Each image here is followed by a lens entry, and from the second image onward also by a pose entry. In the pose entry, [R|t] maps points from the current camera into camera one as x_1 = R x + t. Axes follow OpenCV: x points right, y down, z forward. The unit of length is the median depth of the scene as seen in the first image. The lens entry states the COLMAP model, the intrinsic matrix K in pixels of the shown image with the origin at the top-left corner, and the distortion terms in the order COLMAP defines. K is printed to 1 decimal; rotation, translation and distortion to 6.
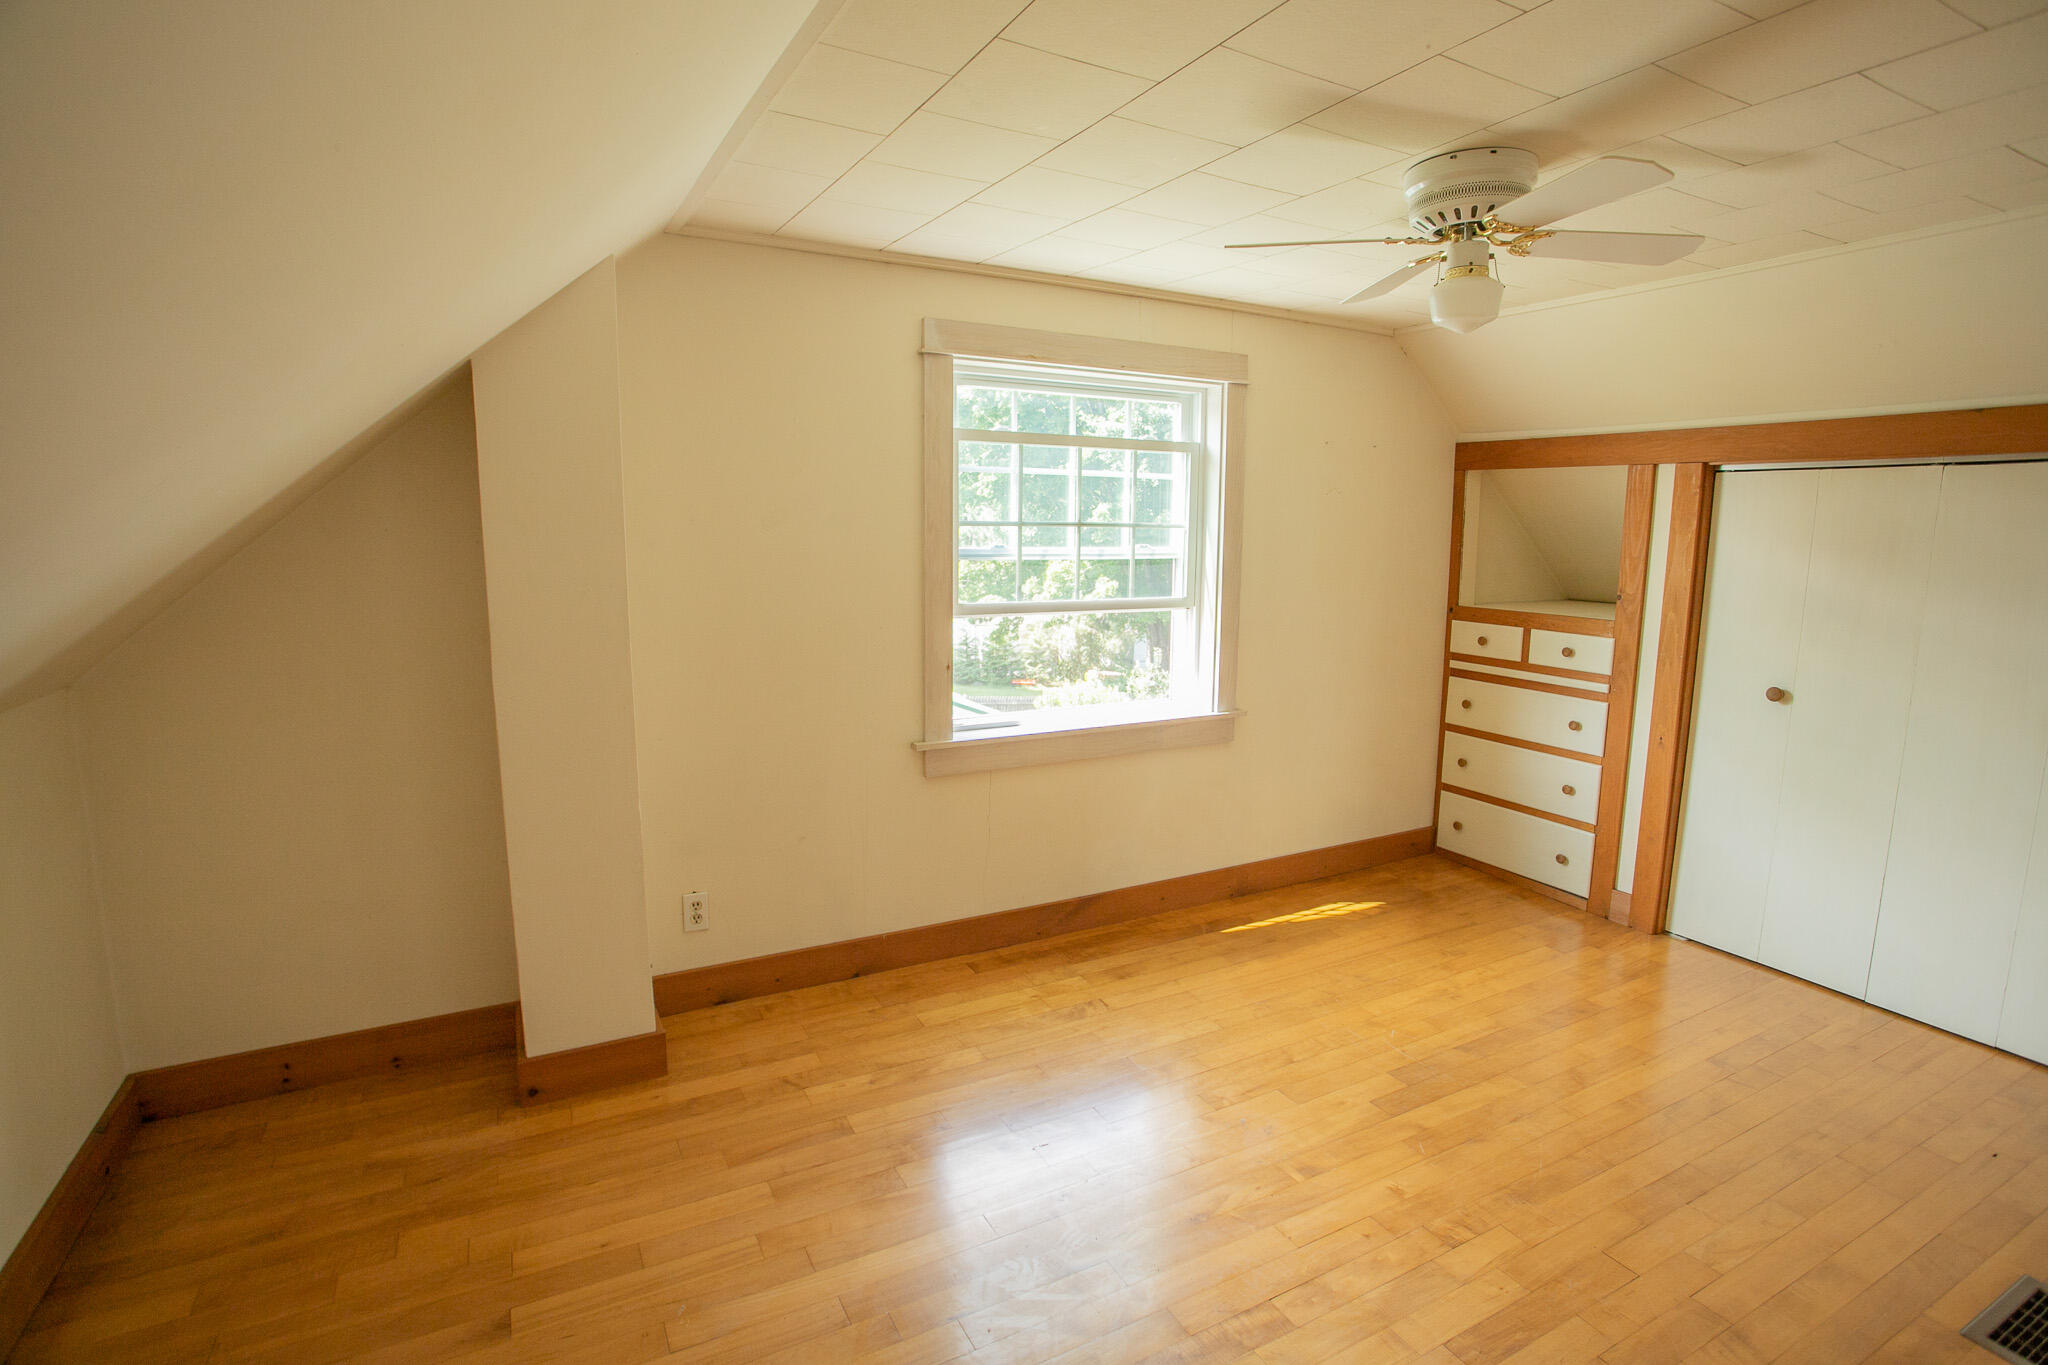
lens RADIAL K [[997.6, 0, 1024.8], [0, 997.6, 675.0], [0, 0, 1]] dist [-0.067594, 0.026151]
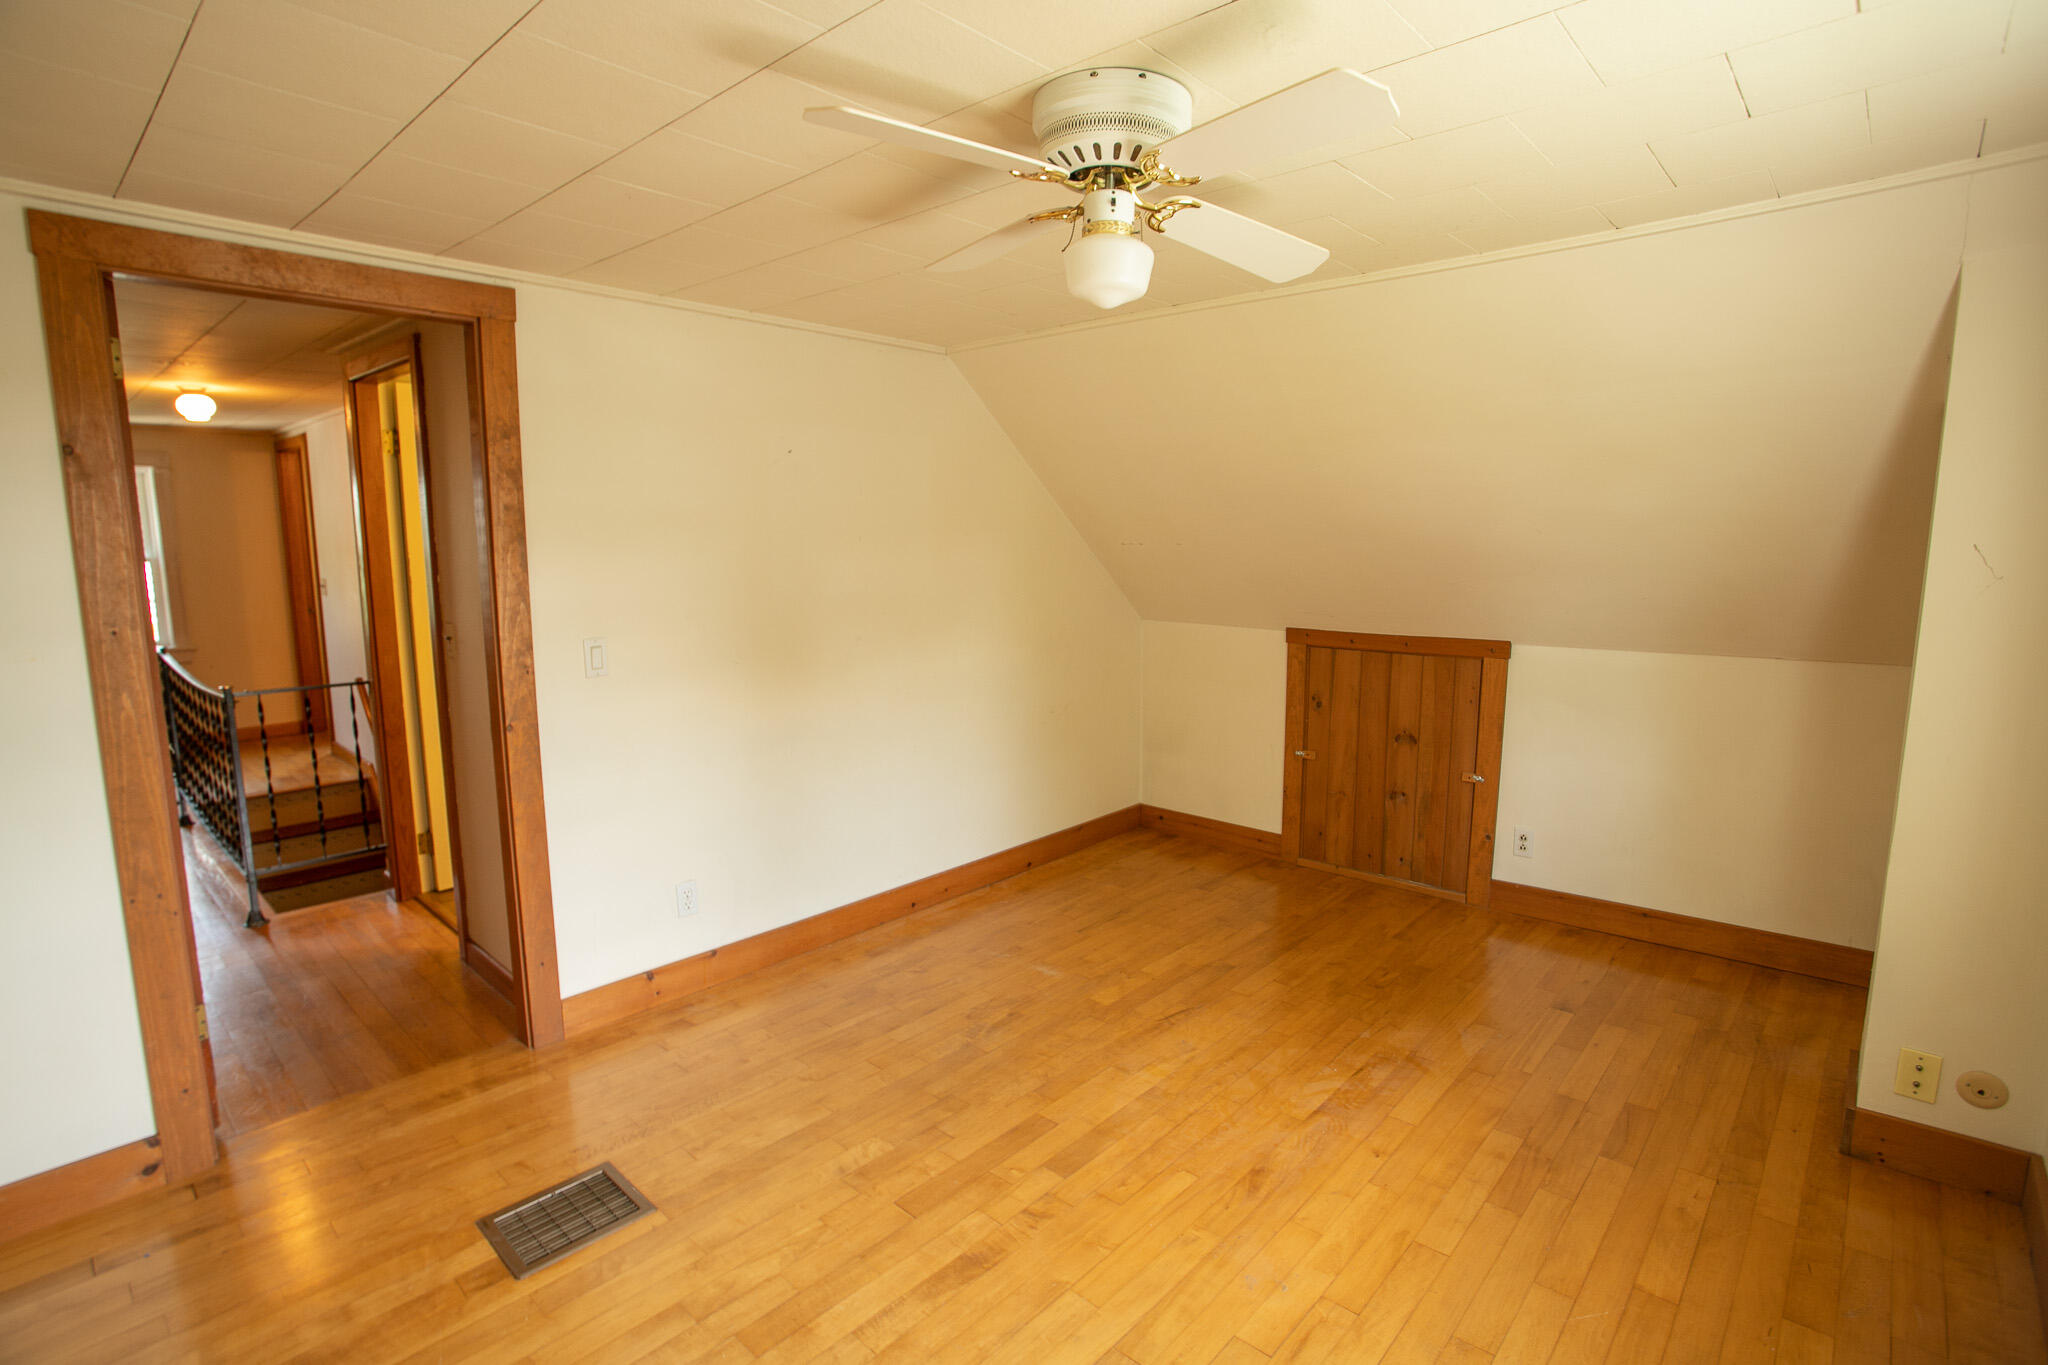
lens RADIAL K [[992.9, 0, 1025.9], [0, 992.9, 680.9], [0, 0, 1]] dist [-0.084974, 0.043150]
pose [[-0.943588, 0.043430, -0.328261, 0.449704], [-0.054858, 0.957157, 0.284324, -0.162835], [0.326546, 0.286293, -0.900780, 1.018632]]
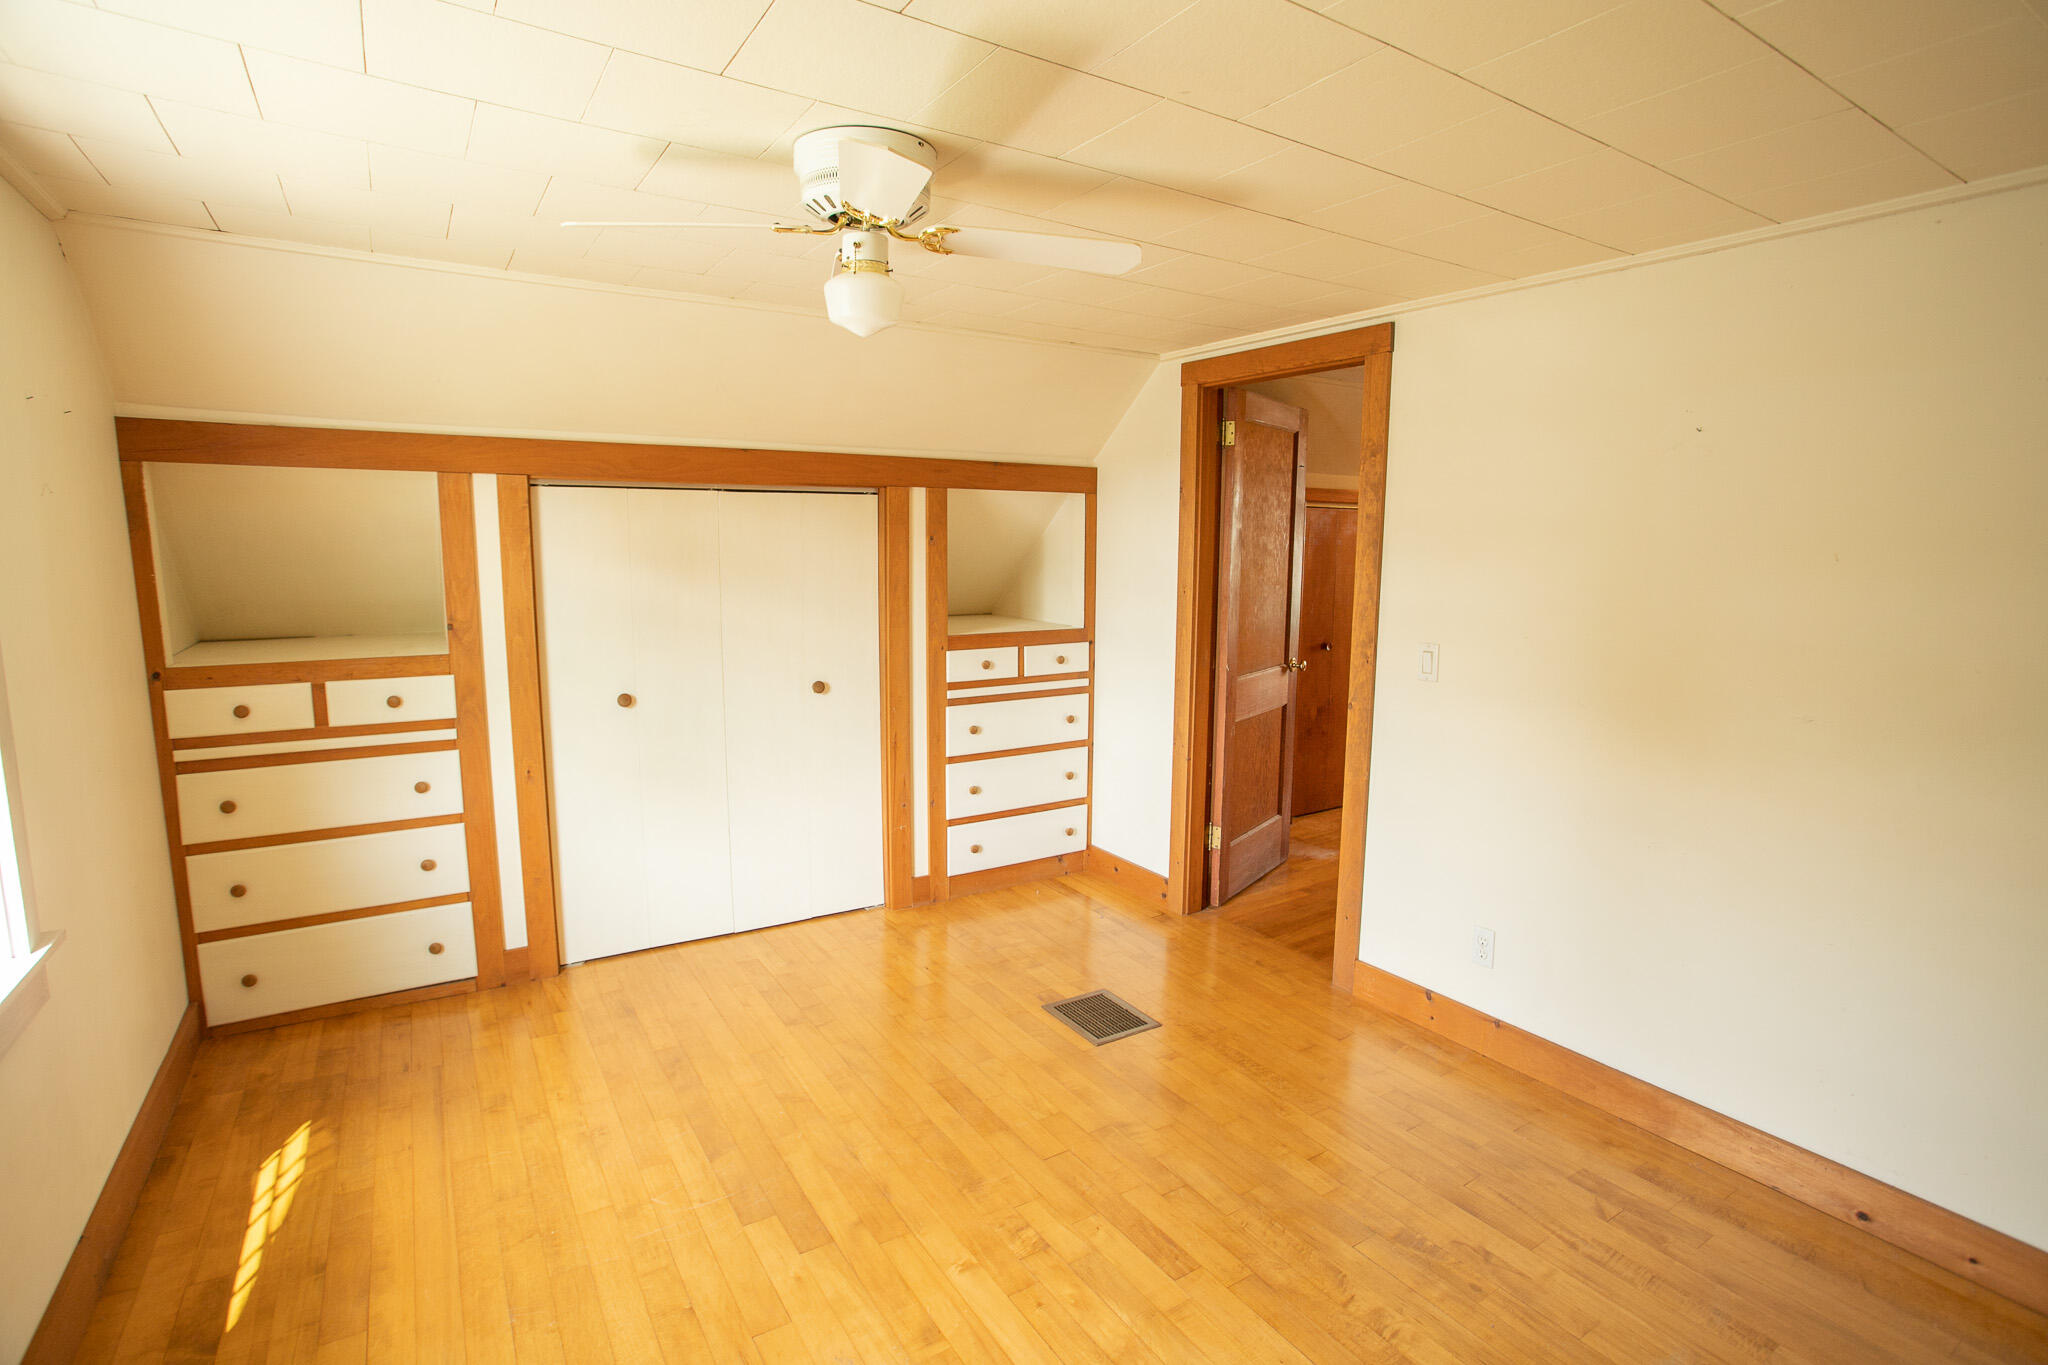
lens RADIAL K [[997.6, 0, 1024.8], [0, 997.6, 675.0], [0, 0, 1]] dist [-0.067594, 0.026151]
pose [[-0.080873, -0.142933, 0.986423, -0.279998], [0.142241, 0.977880, 0.153357, -0.096527], [-0.986523, 0.152713, -0.058753, 0.551402]]
